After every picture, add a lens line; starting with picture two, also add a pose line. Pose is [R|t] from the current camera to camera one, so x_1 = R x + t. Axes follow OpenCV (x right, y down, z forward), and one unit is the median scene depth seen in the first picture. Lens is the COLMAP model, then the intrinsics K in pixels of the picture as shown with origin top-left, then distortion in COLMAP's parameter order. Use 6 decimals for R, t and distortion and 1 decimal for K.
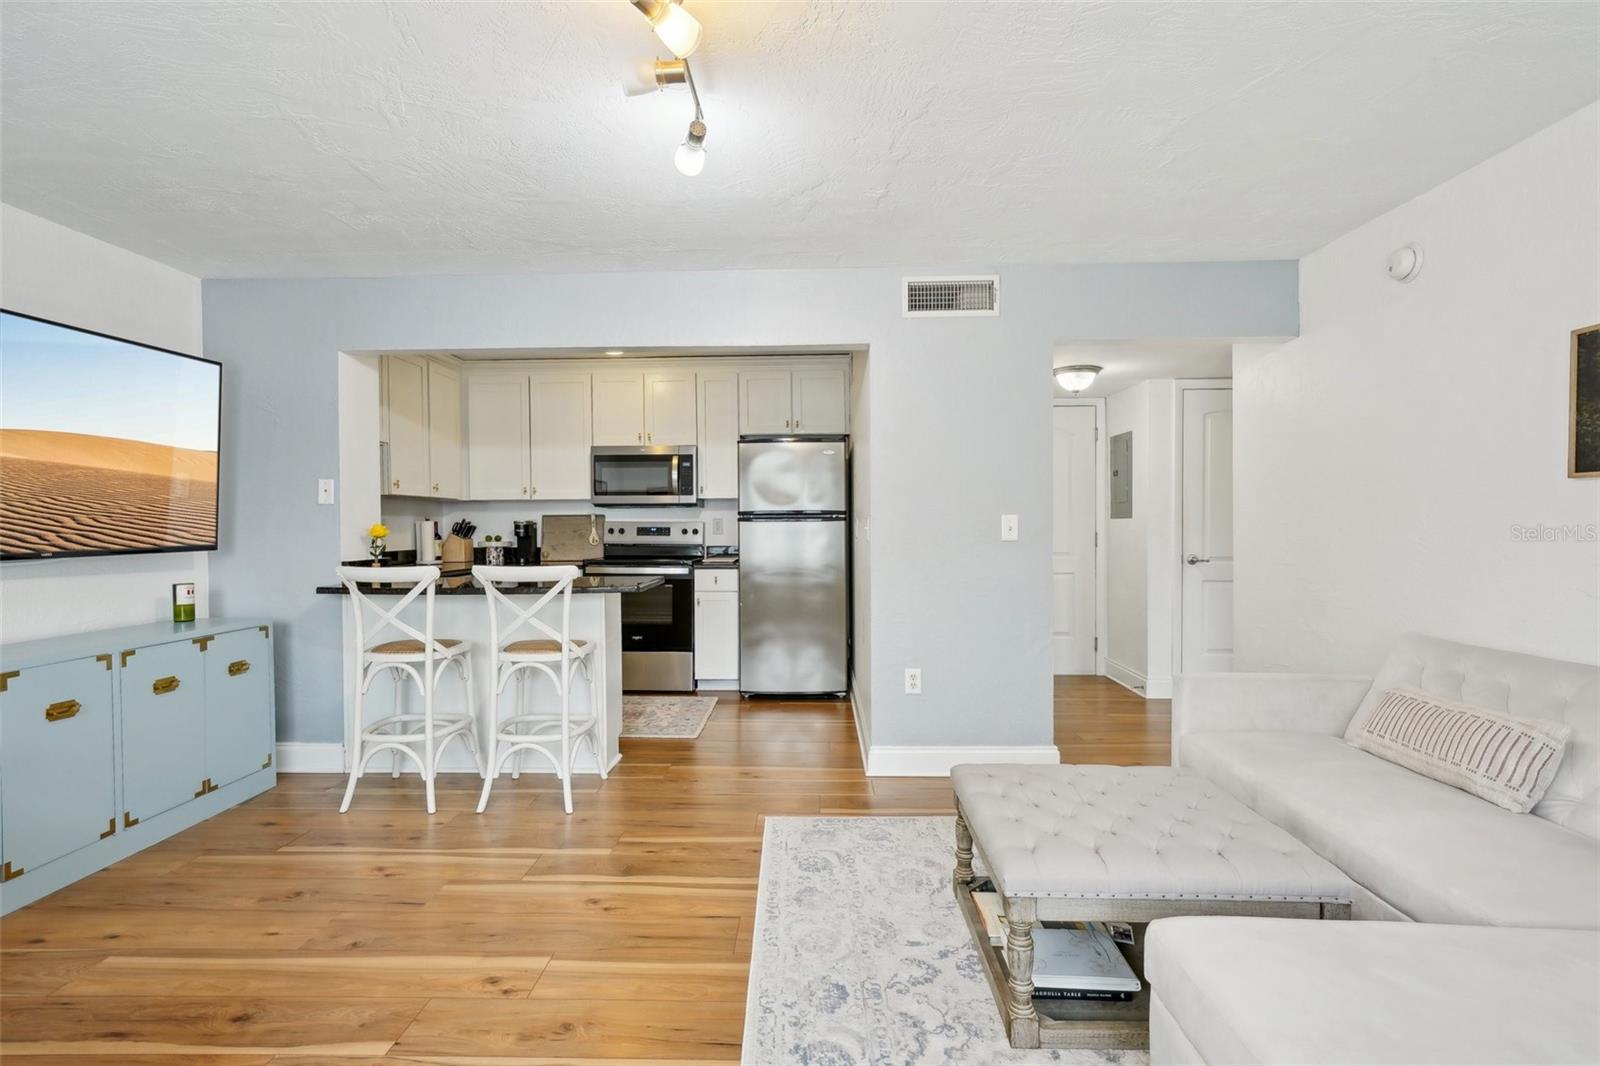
lens RADIAL K [[758.5, 0, 800.0], [0, 758.5, 533.0], [0, 0, 1]] dist [-0.000885, 0.000394]
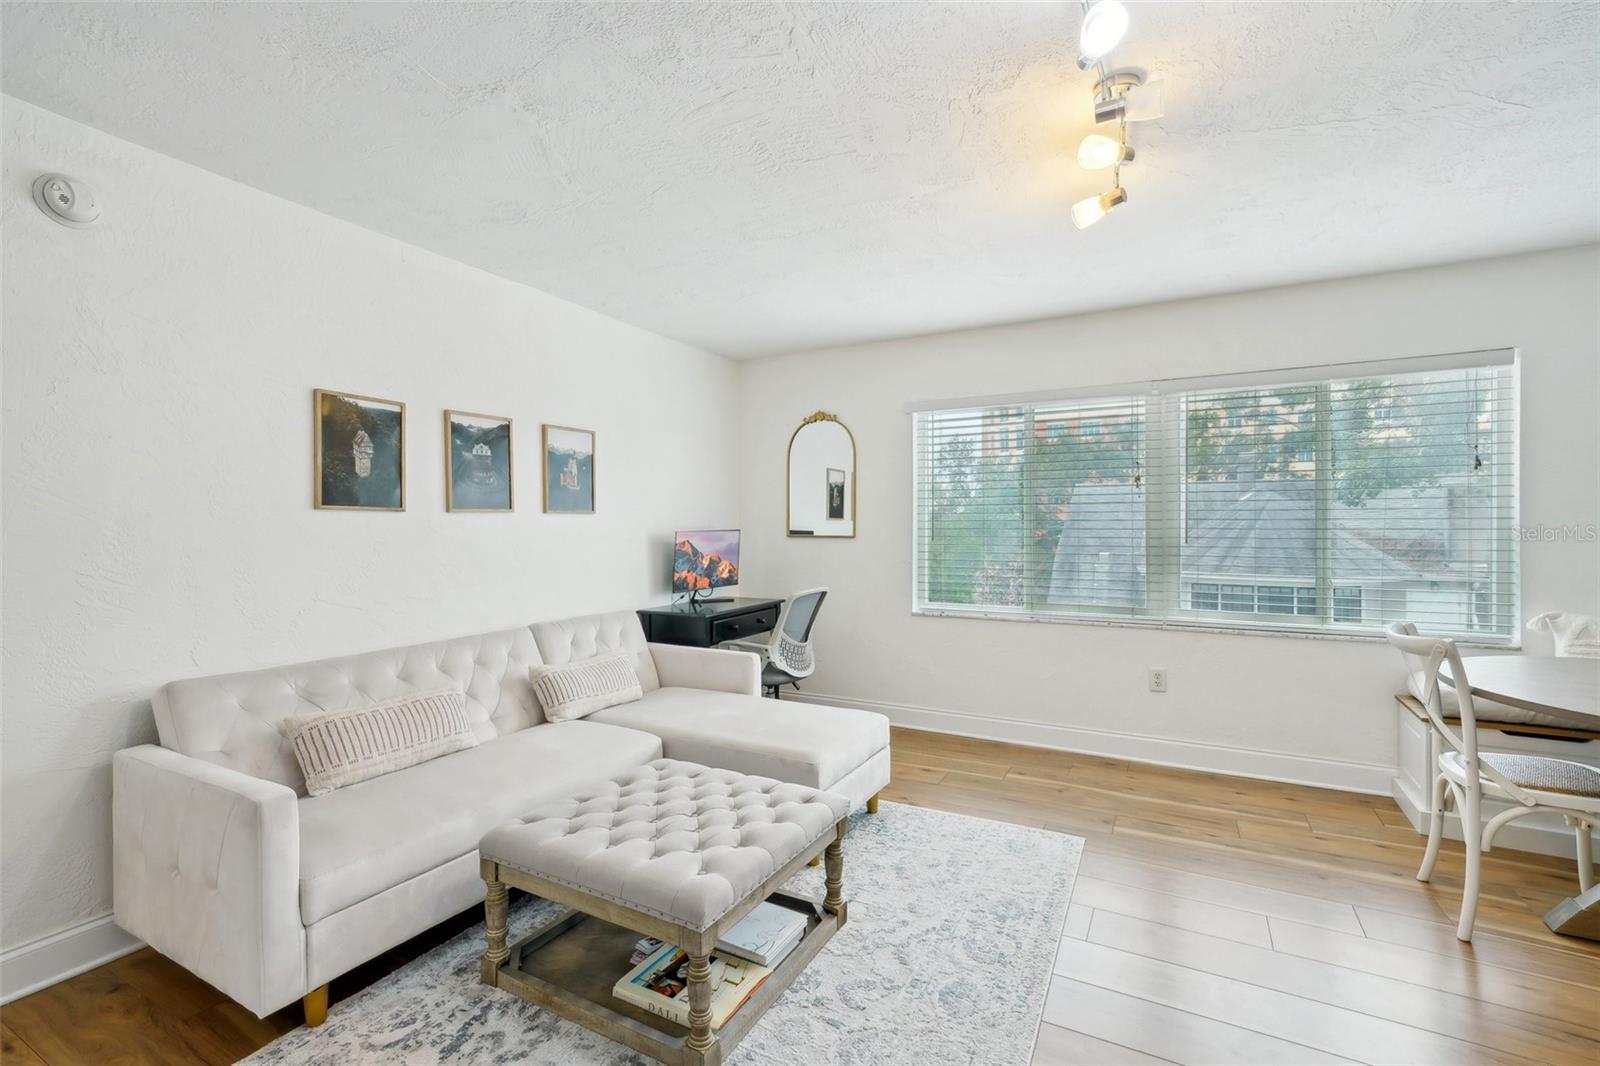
lens RADIAL K [[705.8, 0, 800.0], [0, 705.8, 533.0], [0, 0, 1]] dist [0.000394, 0.000058]
pose [[-0.890203, 0.008925, 0.455476, -0.109511], [0.013549, 0.999884, 0.006889, -0.018134], [-0.455362, 0.012304, -0.890221, 0.996330]]
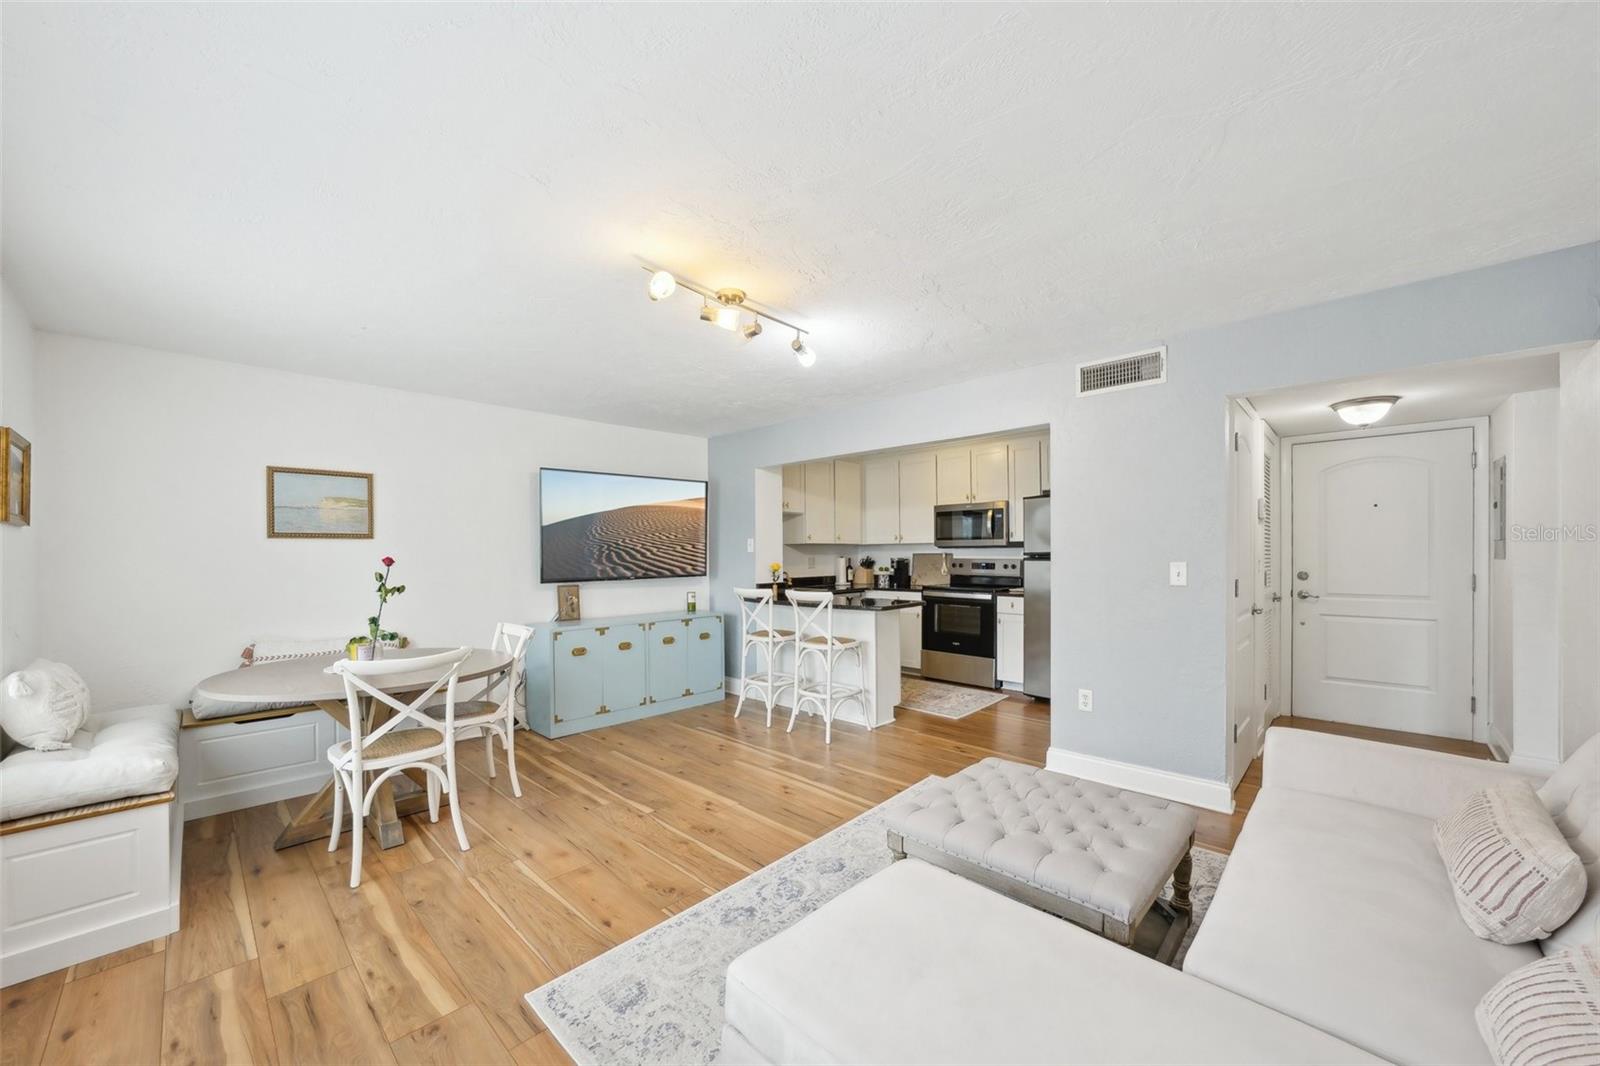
lens RADIAL K [[596.5, 0, 800.2], [0, 596.5, 555.4], [0, 0, 1]] dist [-0.016439, 0.000275]
pose [[0.745243, 0.003142, -0.666786, 0.427712], [-0.004965, 0.999987, -0.000837, -0.029578], [0.666774, 0.003934, 0.745249, 0.001067]]
